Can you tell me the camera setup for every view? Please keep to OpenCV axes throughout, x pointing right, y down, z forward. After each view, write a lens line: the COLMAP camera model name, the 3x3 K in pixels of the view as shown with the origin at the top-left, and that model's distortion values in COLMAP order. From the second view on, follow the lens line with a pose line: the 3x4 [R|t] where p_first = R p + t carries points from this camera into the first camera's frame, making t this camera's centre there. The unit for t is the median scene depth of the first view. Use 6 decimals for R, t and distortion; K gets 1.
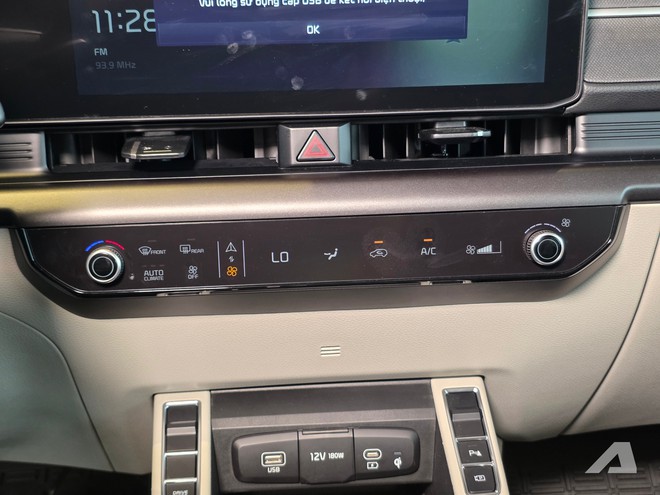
lens RADIAL K [[880.7, 0, 329.9], [0, 880.7, 248.2], [0, 0, 1]] dist [-0.011176, 0.000000]
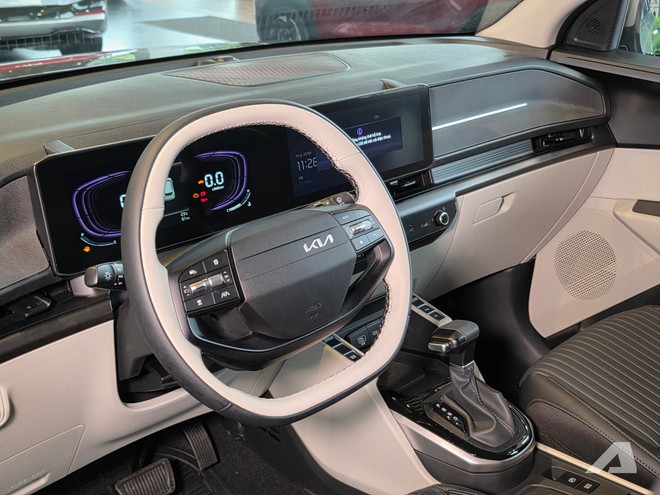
lens RADIAL K [[764.9, 0, 331.0], [0, 764.9, 247.4], [0, 0, 1]] dist [0.098780, 0.000000]
pose [[0.762155, -0.236267, 0.602742, -1.425164], [0.282857, 0.958989, 0.018244, -0.054839], [-0.582334, 0.156585, 0.797727, -0.646168]]
